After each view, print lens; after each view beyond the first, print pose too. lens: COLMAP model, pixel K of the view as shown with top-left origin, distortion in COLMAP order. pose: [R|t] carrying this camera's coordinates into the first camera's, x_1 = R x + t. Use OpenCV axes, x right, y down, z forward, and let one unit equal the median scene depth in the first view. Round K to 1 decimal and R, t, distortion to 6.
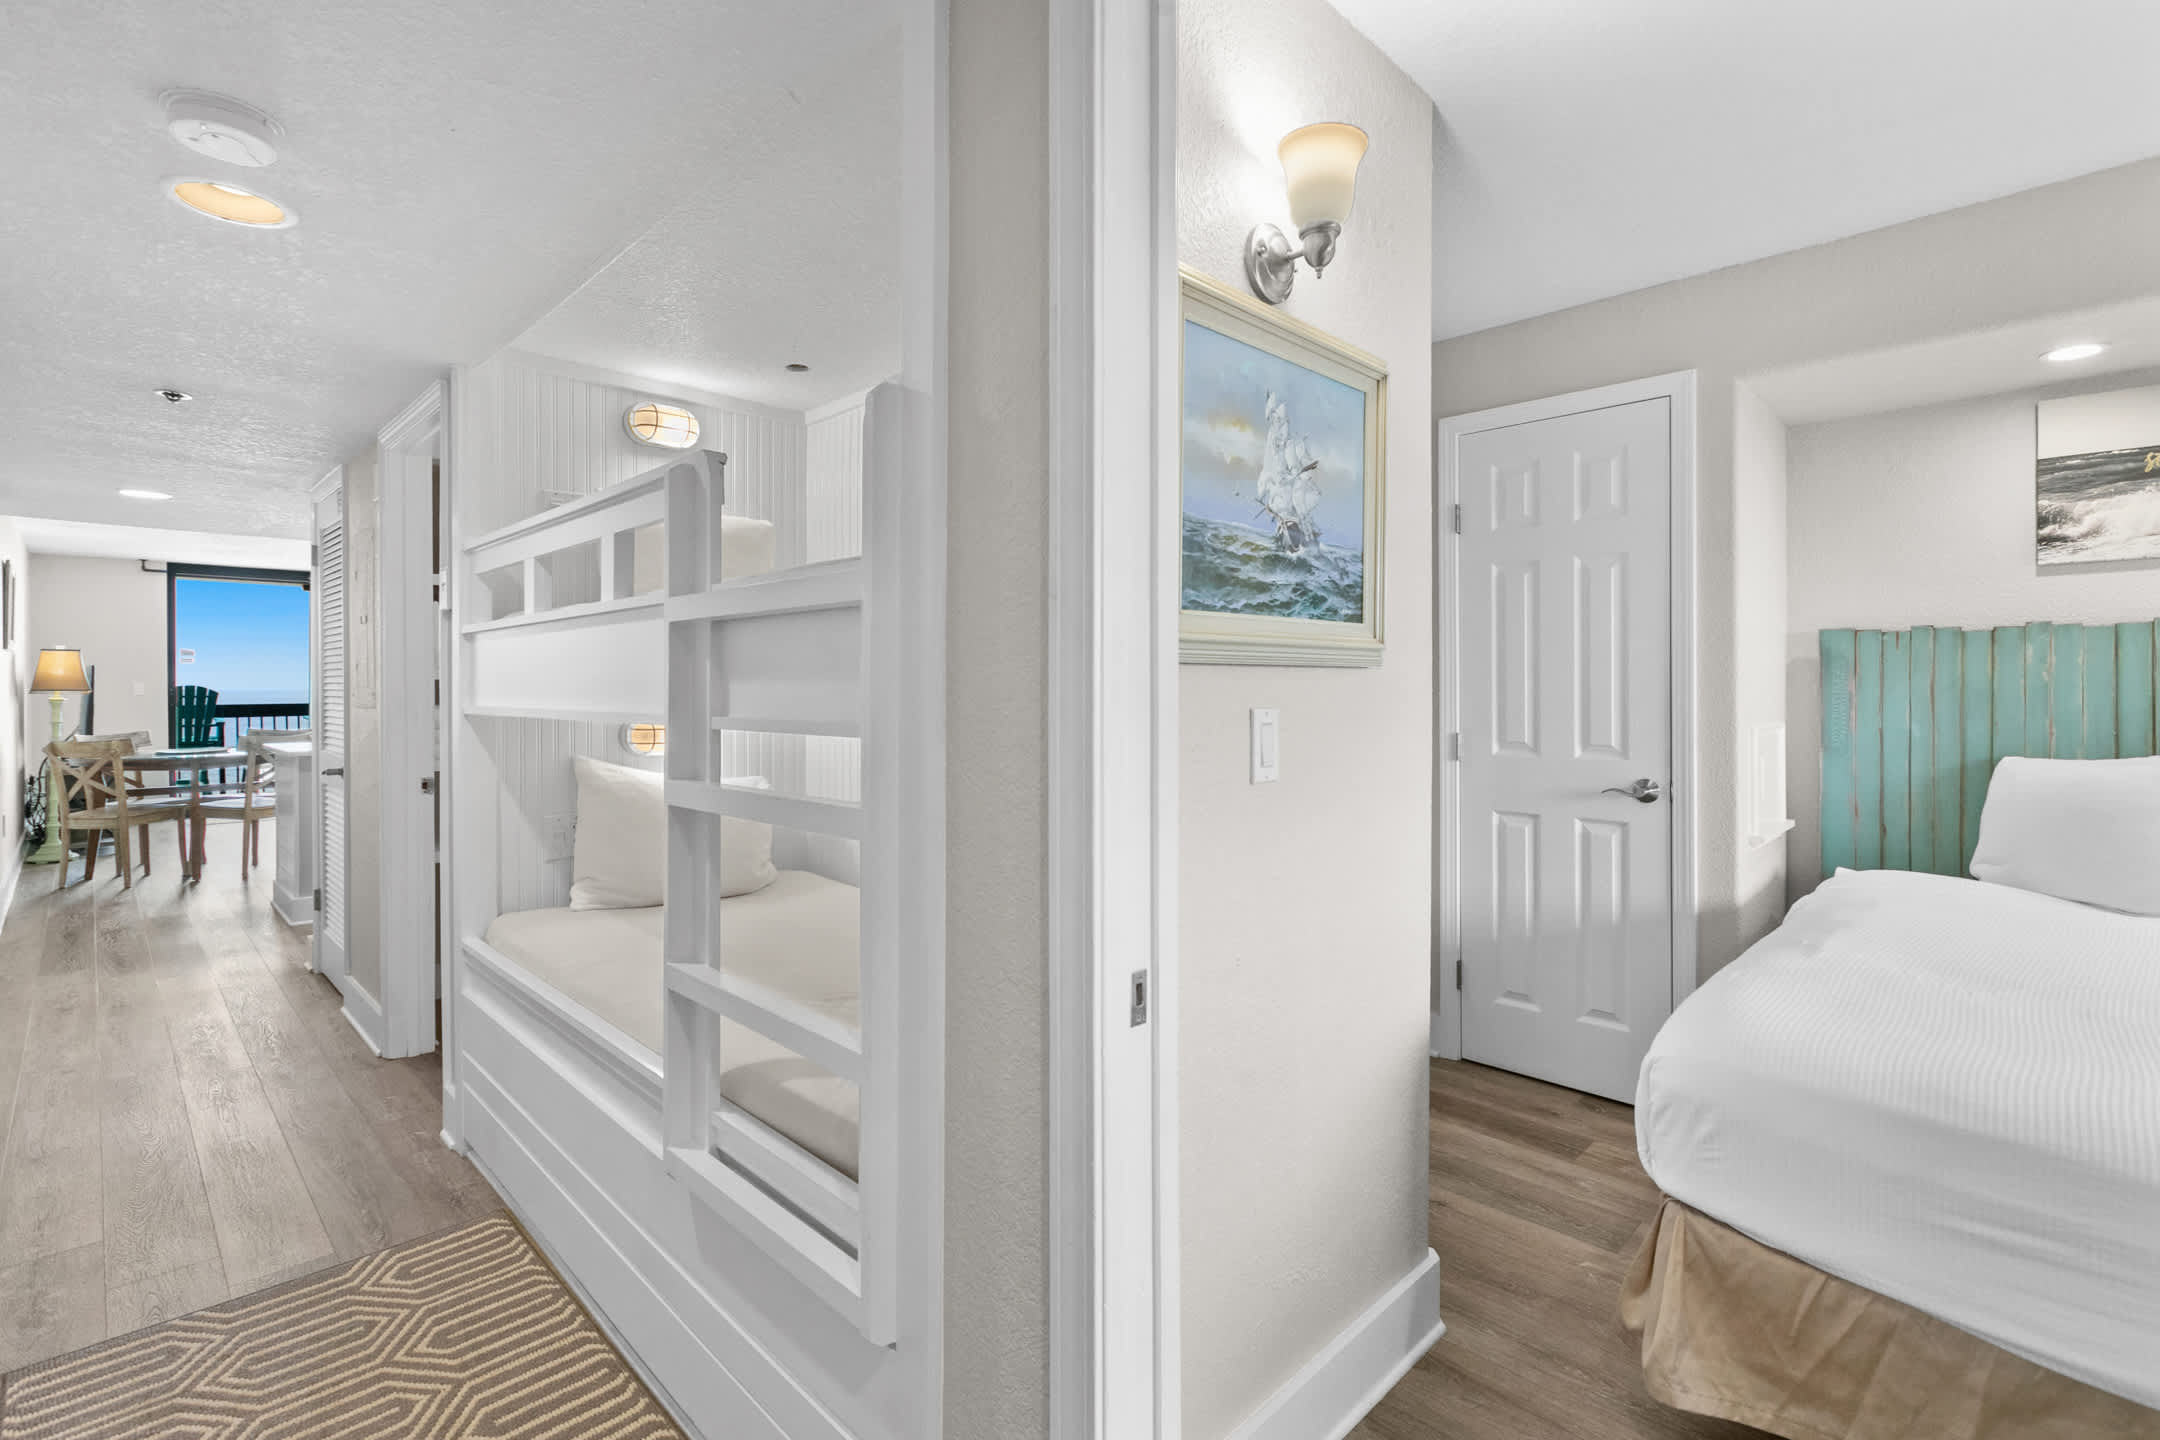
lens RADIAL K [[990.3, 0, 1080.8], [0, 990.3, 691.5], [0, 0, 1]] dist [0.001801, 0.000294]
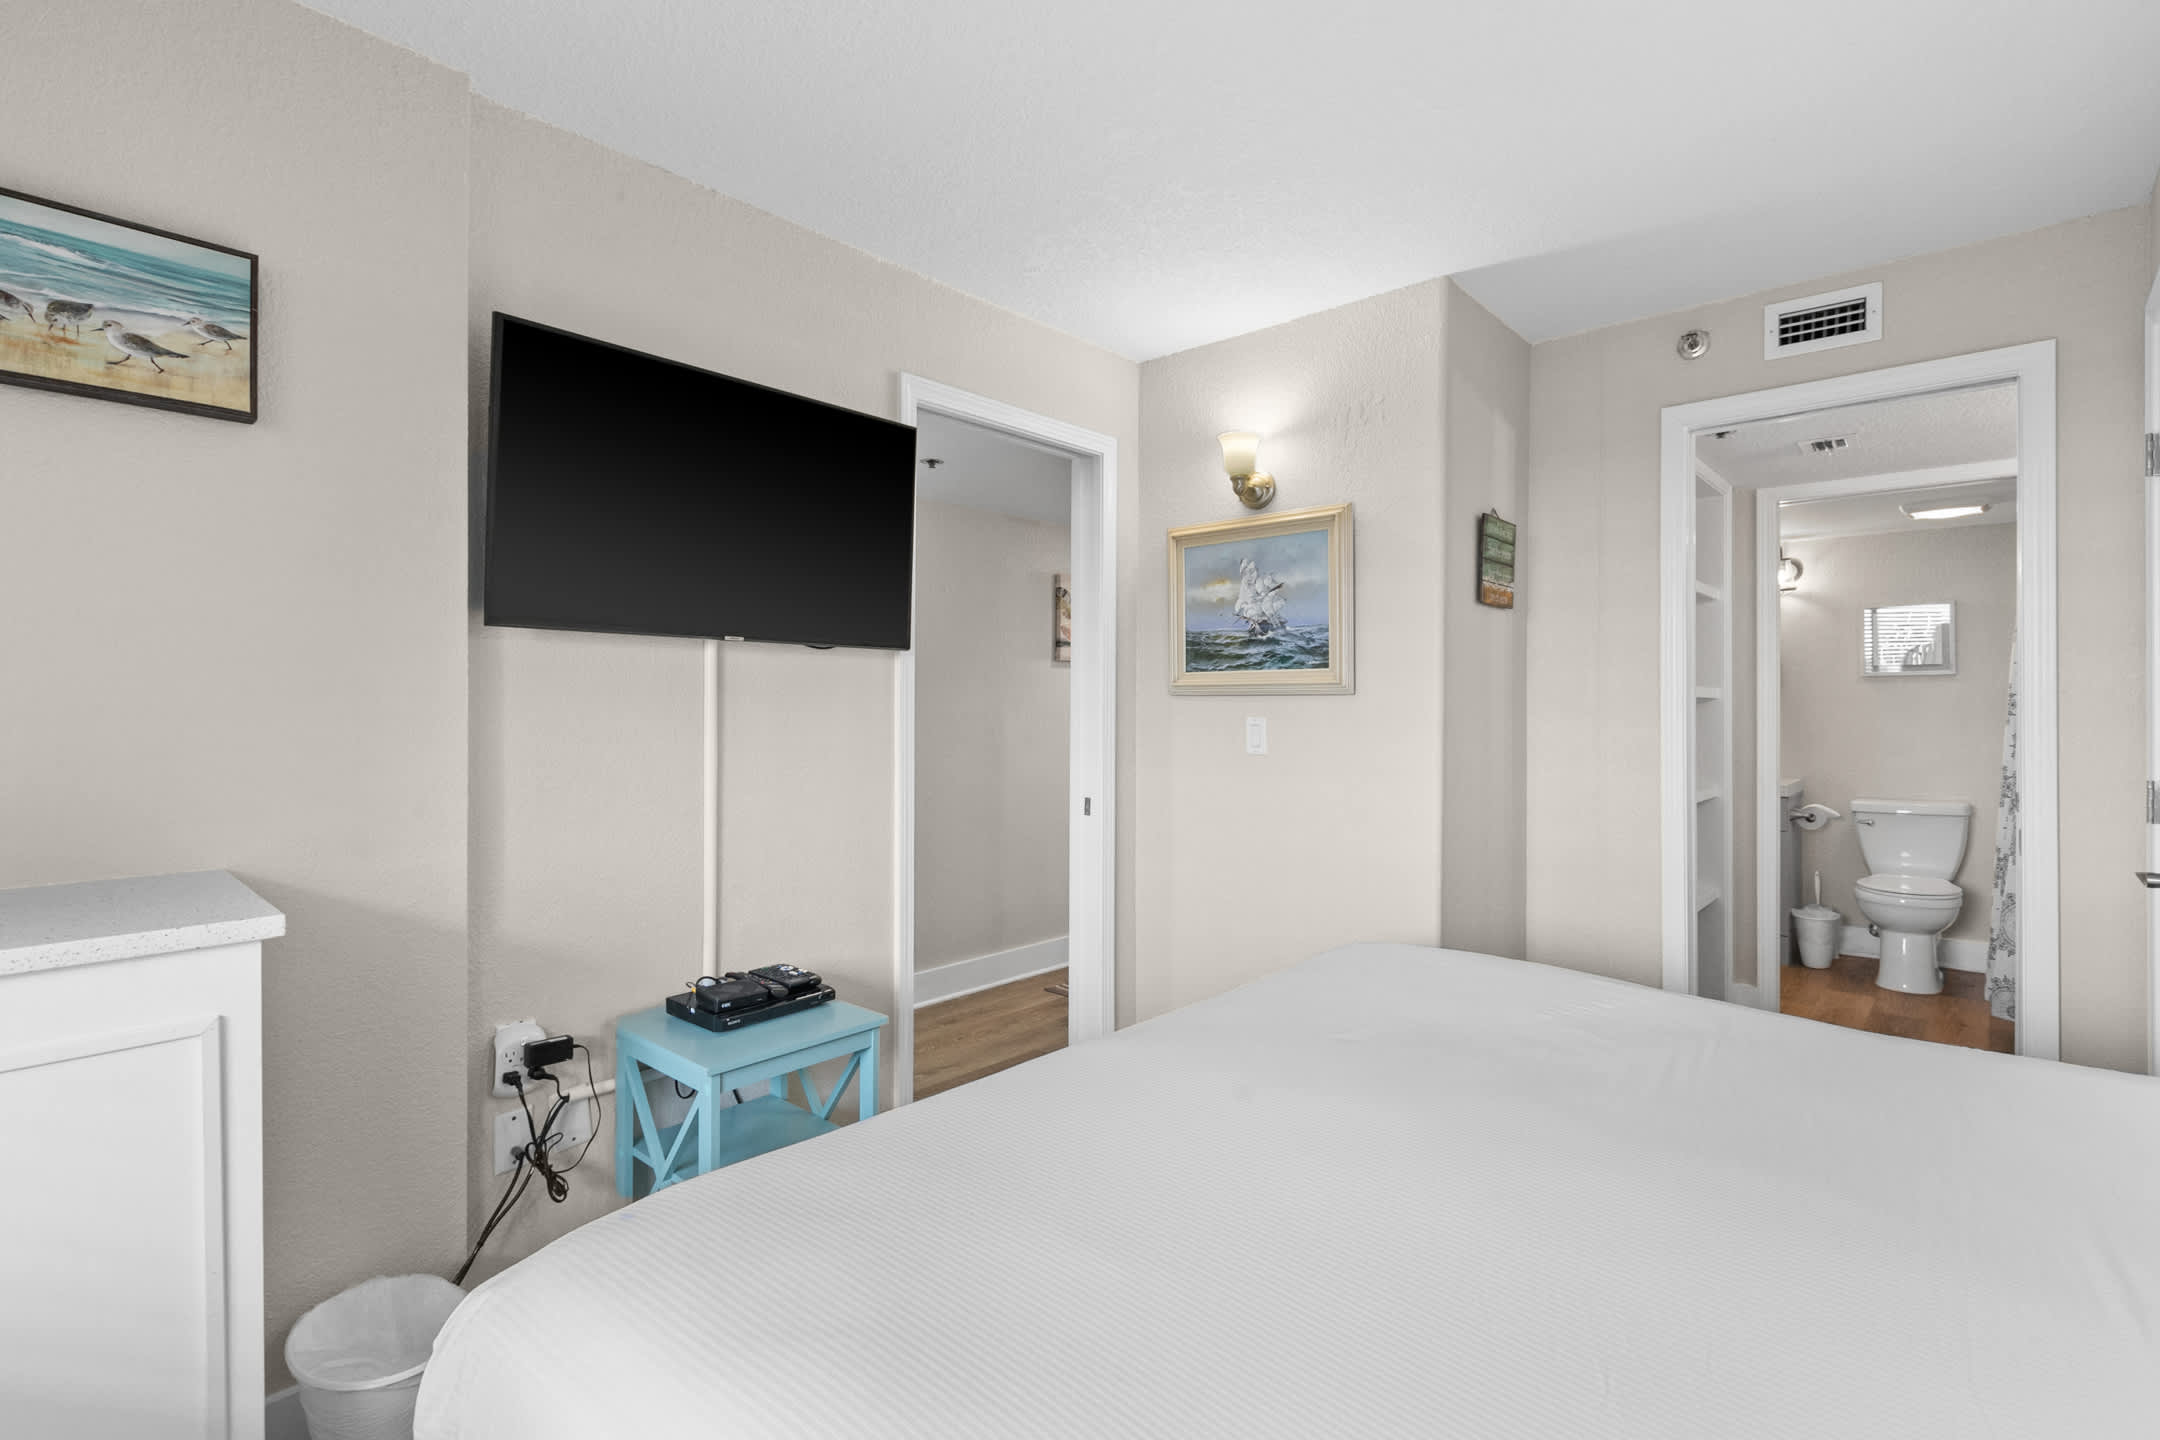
lens RADIAL K [[990.3, 0, 1080.8], [0, 990.3, 691.5], [0, 0, 1]] dist [0.001801, 0.000294]
pose [[0.049614, -0.005992, -0.998751, 0.765459], [-0.003288, 0.999976, -0.006162, -0.007276], [0.998763, 0.003590, 0.049593, 0.201498]]
